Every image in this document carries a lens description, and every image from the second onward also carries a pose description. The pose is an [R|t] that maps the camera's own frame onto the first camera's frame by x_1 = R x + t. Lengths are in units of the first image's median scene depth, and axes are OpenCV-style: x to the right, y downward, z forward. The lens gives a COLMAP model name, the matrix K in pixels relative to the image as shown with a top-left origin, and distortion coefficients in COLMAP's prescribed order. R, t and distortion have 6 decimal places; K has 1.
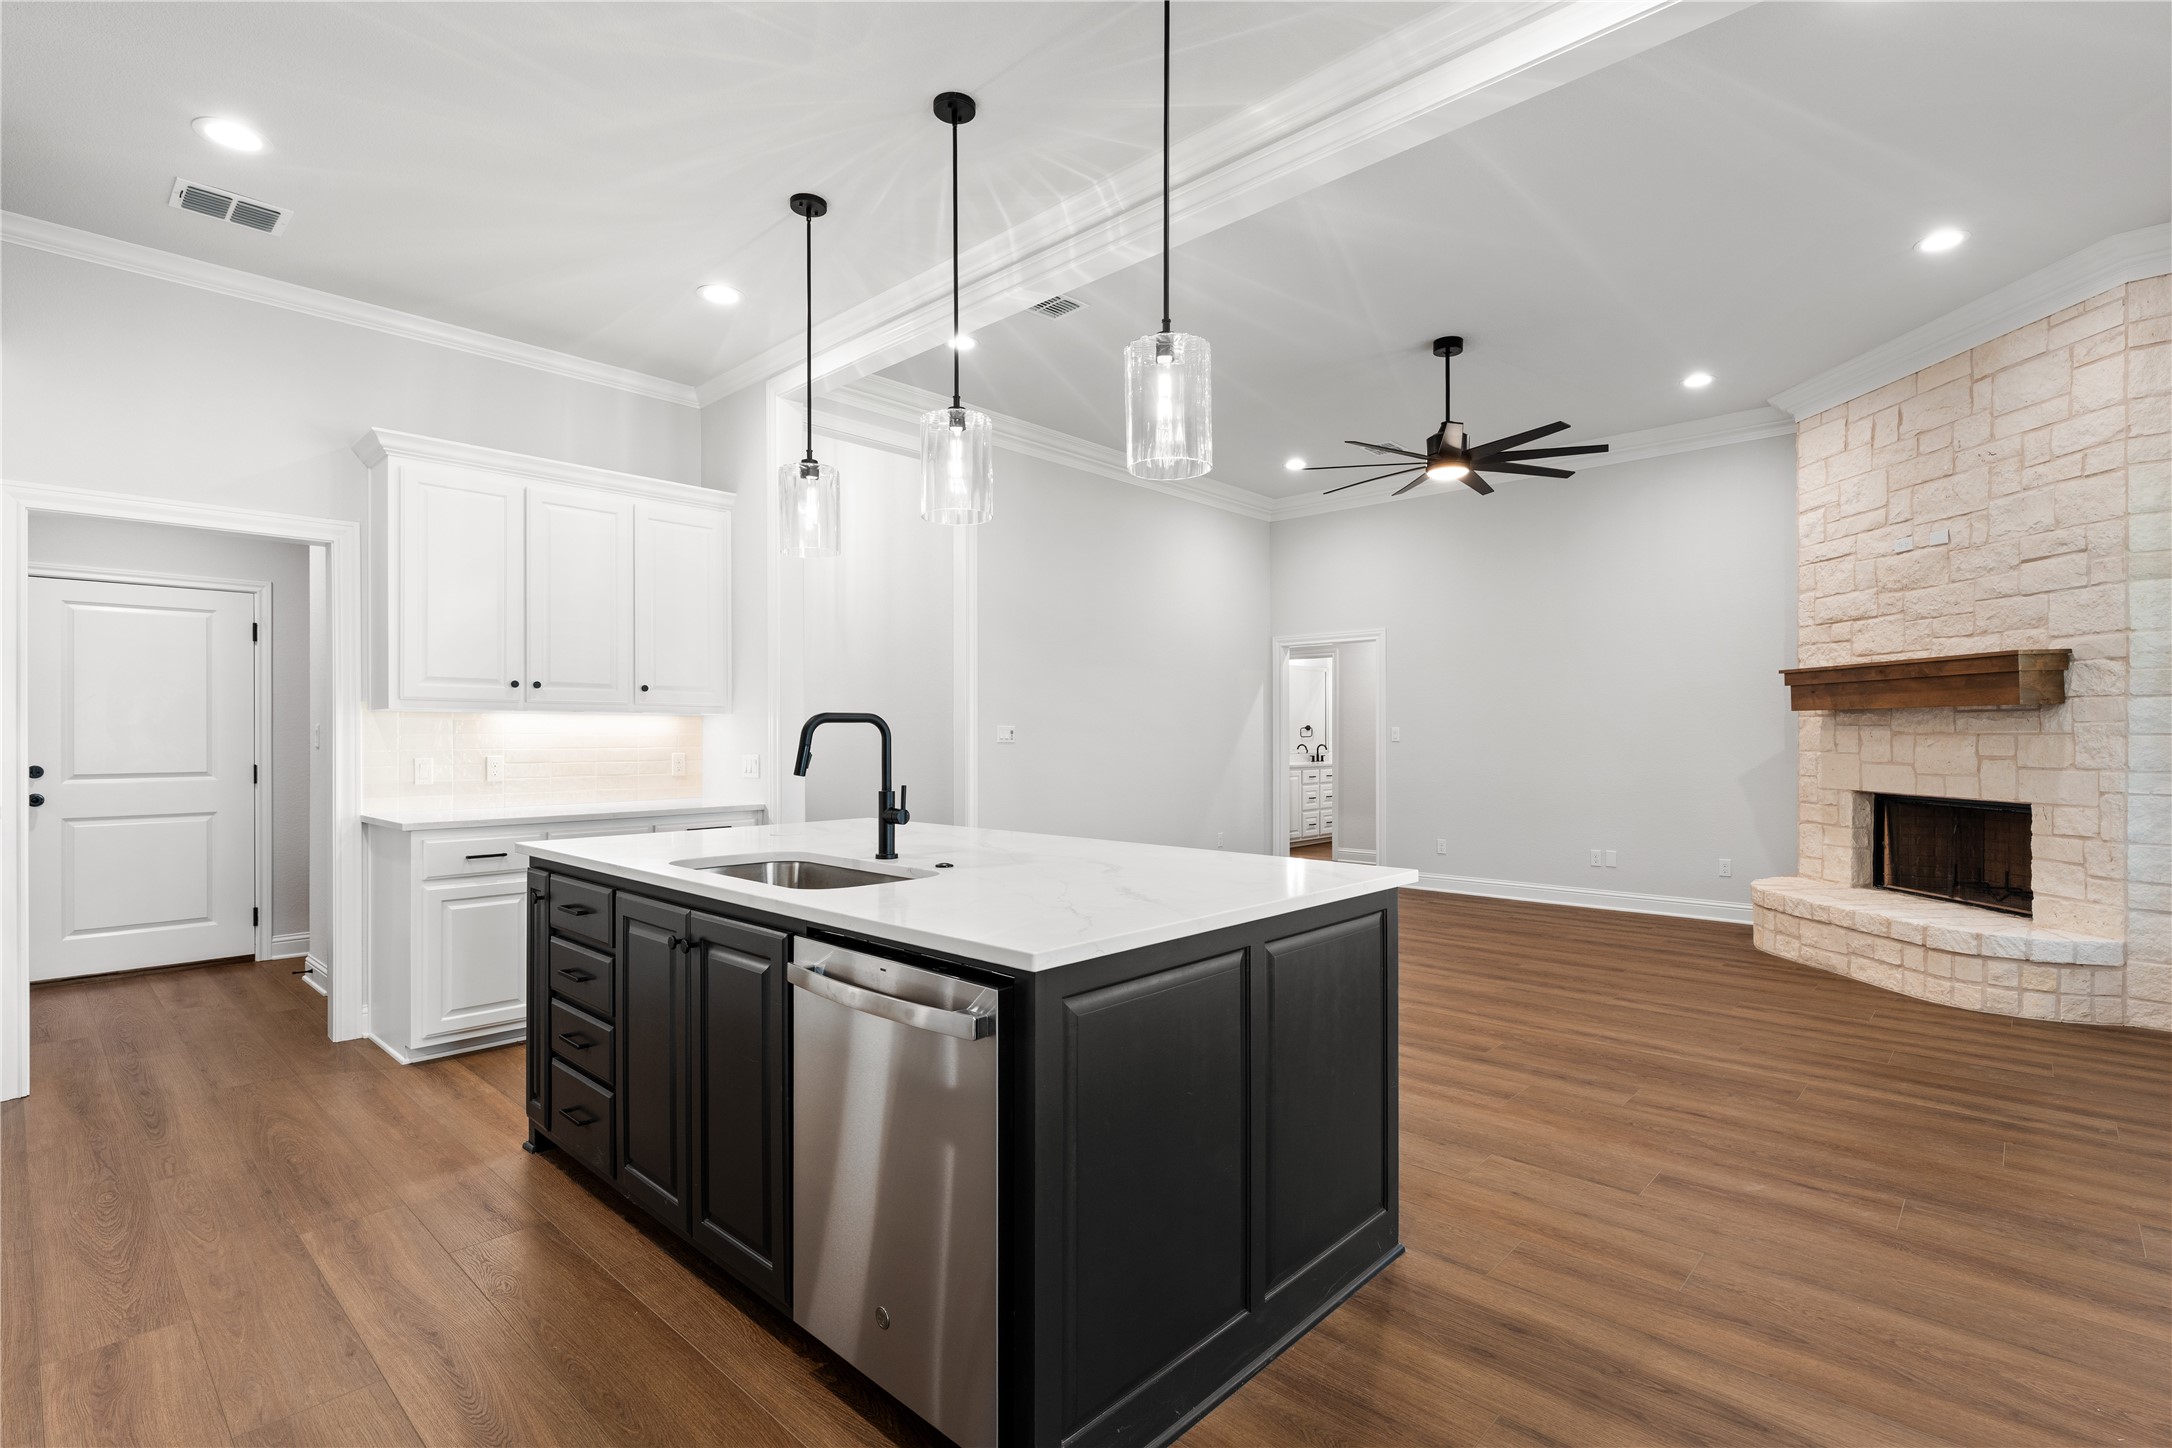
lens RADIAL K [[992.6, 0, 1087.9], [0, 992.6, 729.5], [0, 0, 1]] dist [-0.000276, 0.000161]
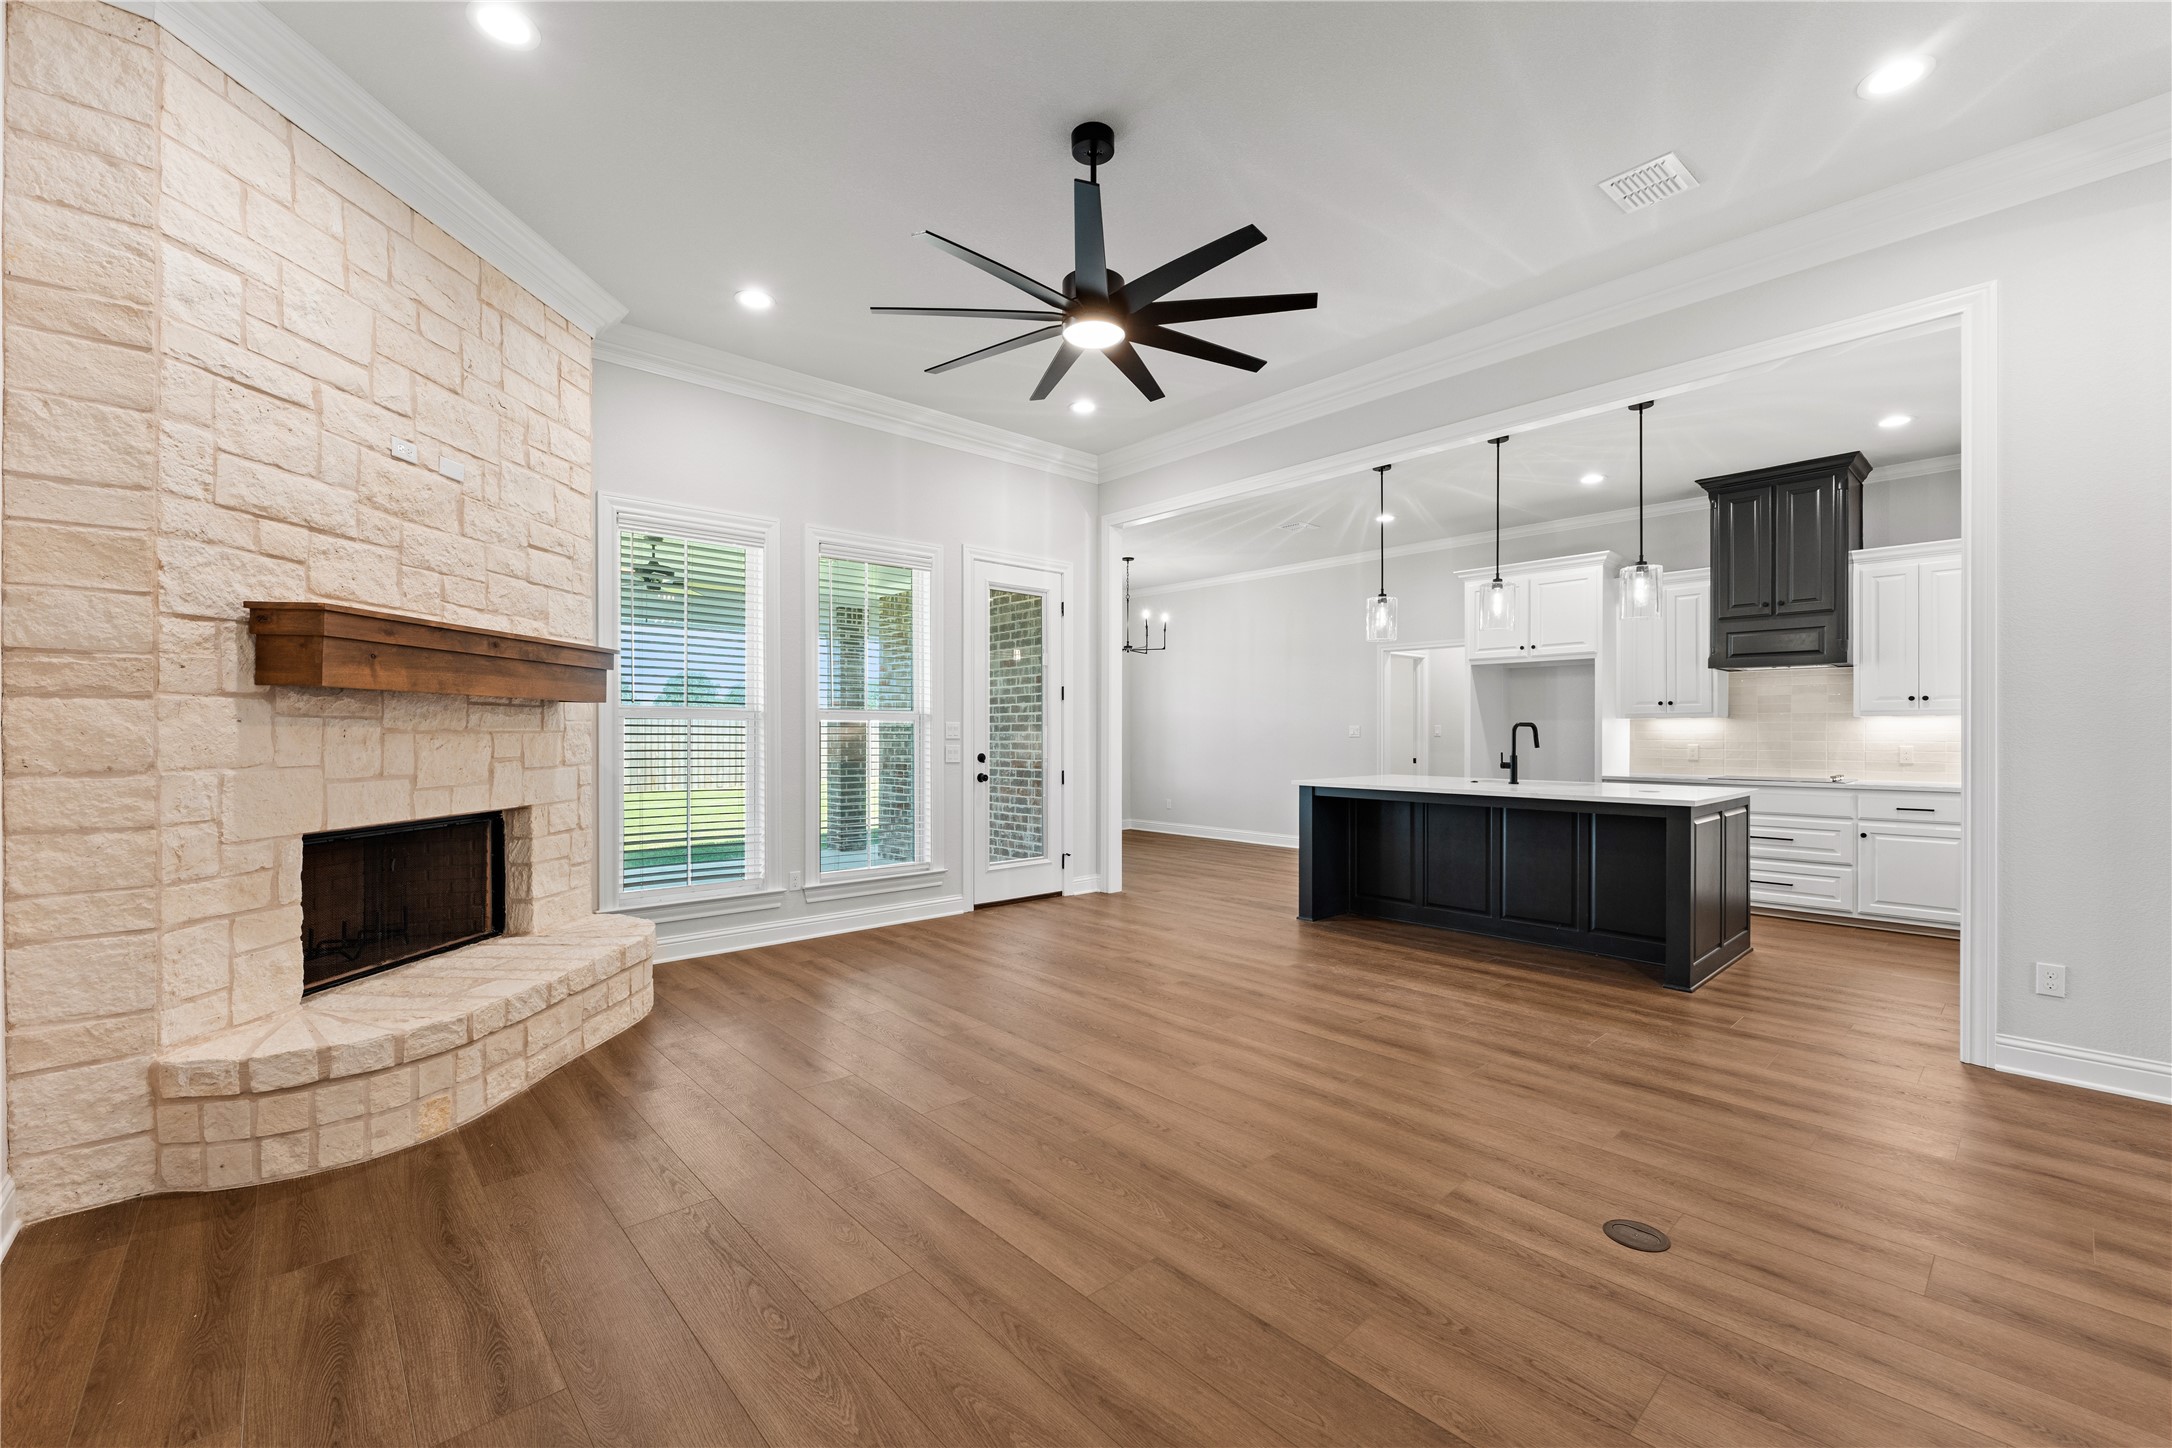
lens RADIAL K [[886.4, 0, 1103.6], [0, 886.4, 729.6], [0, 0, 1]] dist [-0.001085, -0.000533]
pose [[-0.999115, 0.001557, 0.042039, 0.354026], [0.001307, 0.999981, -0.005980, 0.007664], [-0.042048, -0.005919, -0.999098, 1.714603]]
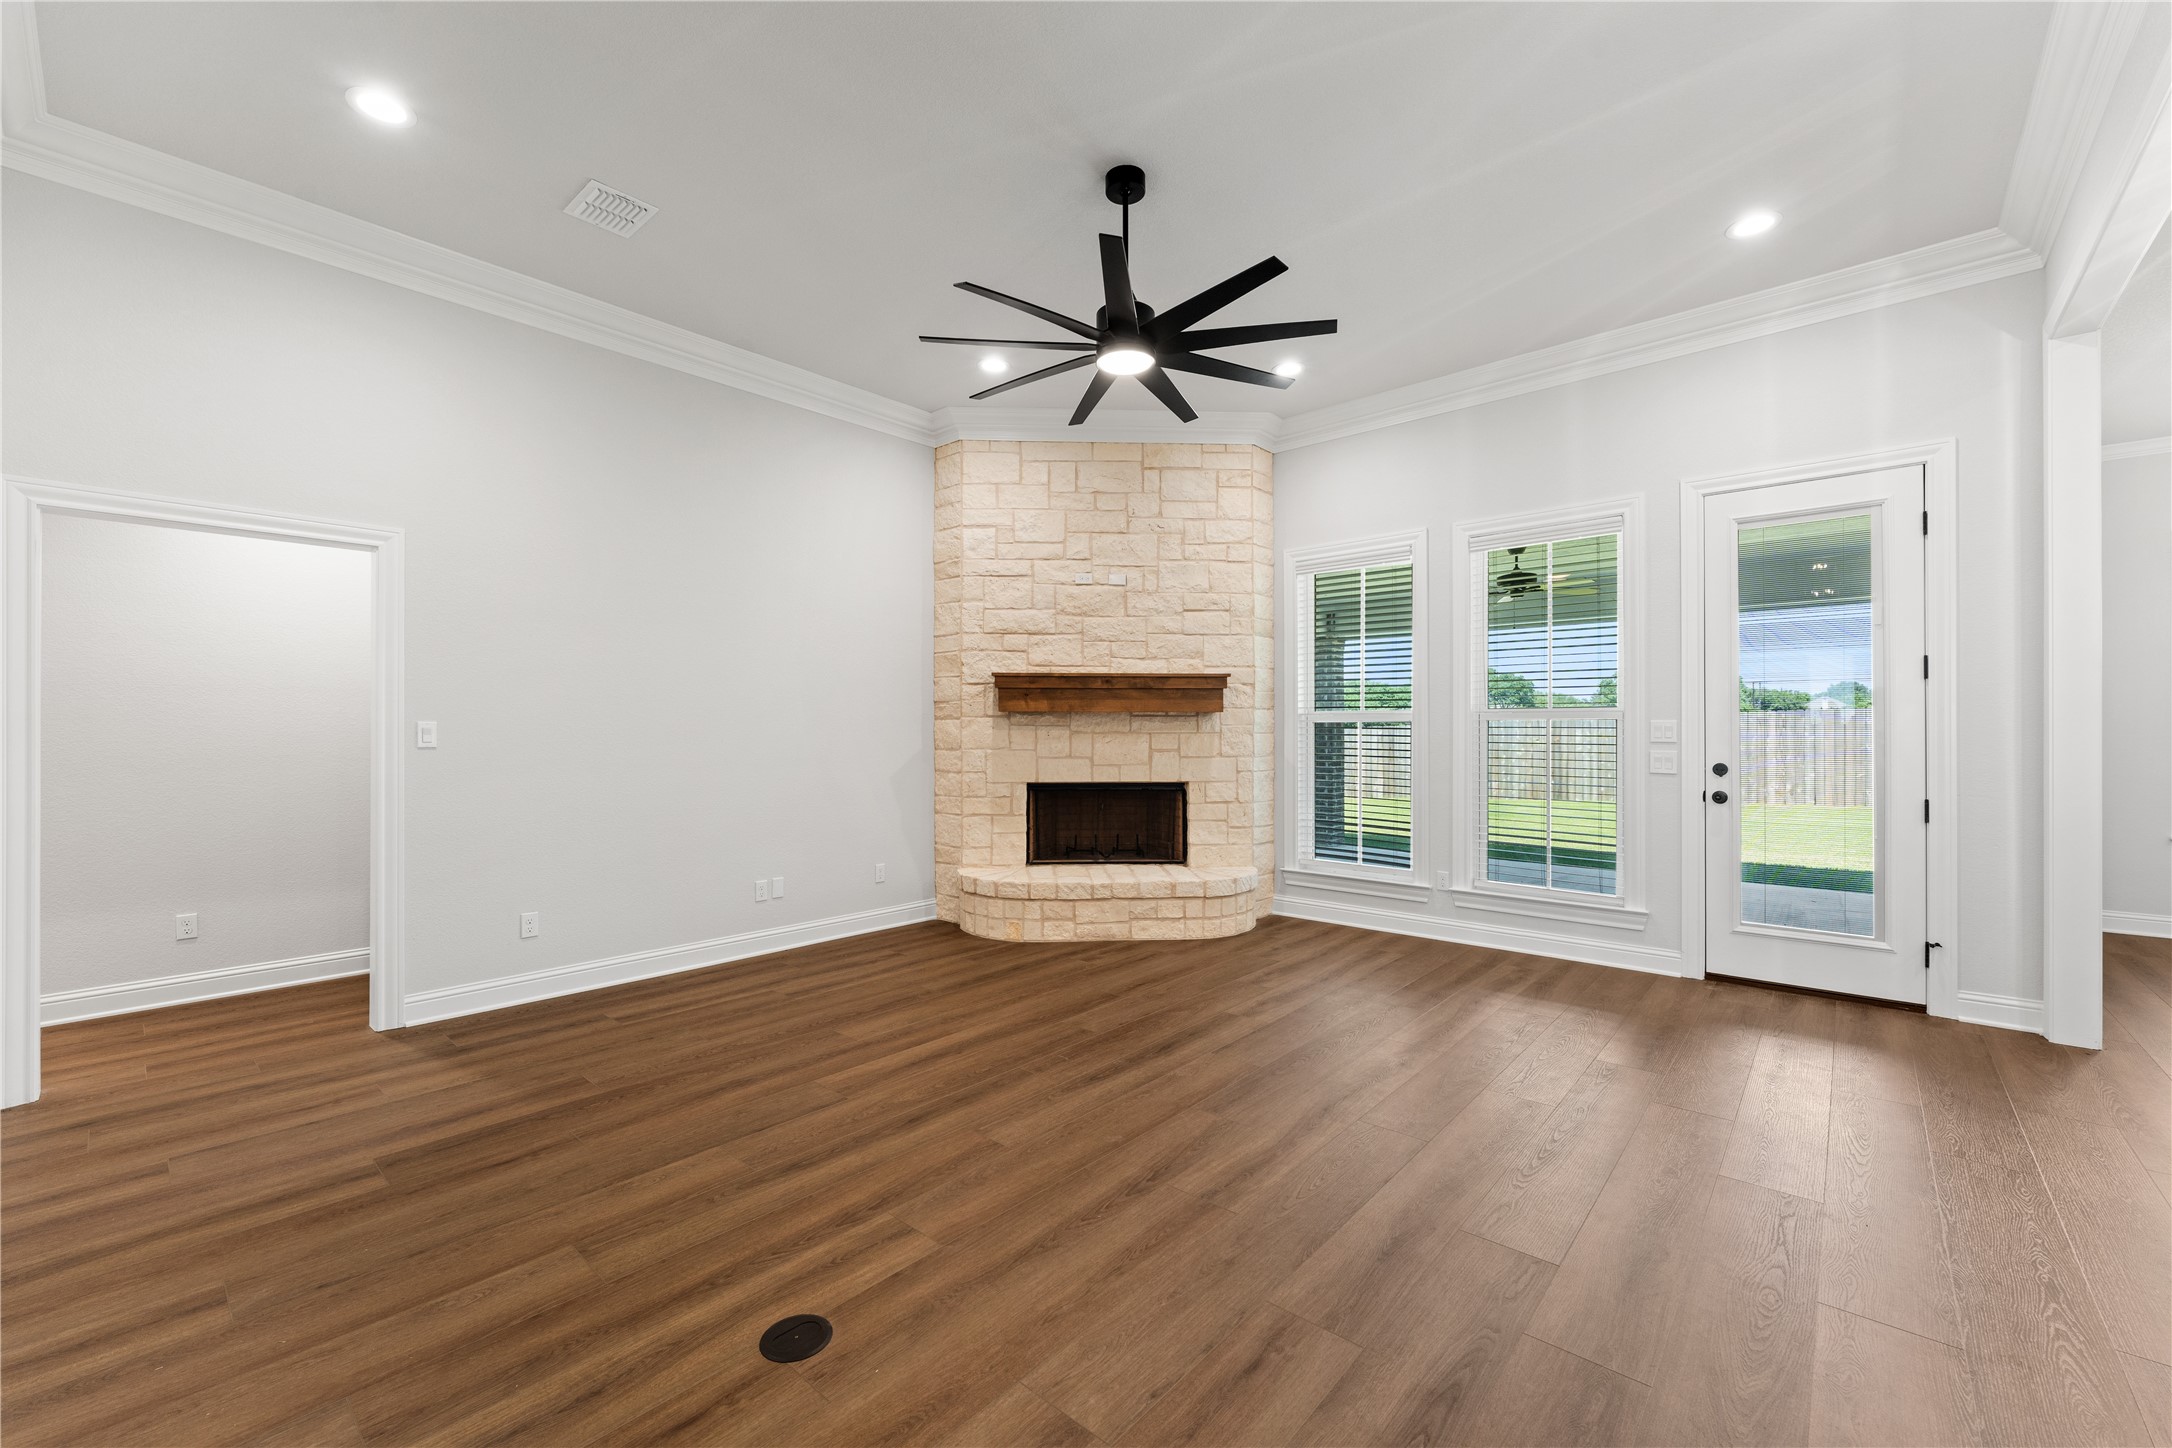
lens RADIAL K [[886.4, 0, 1080.4], [0, 886.4, 725.4], [0, 0, 1]] dist [-0.001085, -0.000533]
pose [[-0.042543, 0.009197, 0.999052, -0.288663], [-0.002808, 0.999953, -0.009325, 0.005571], [-0.999091, -0.003202, -0.042516, 1.142068]]
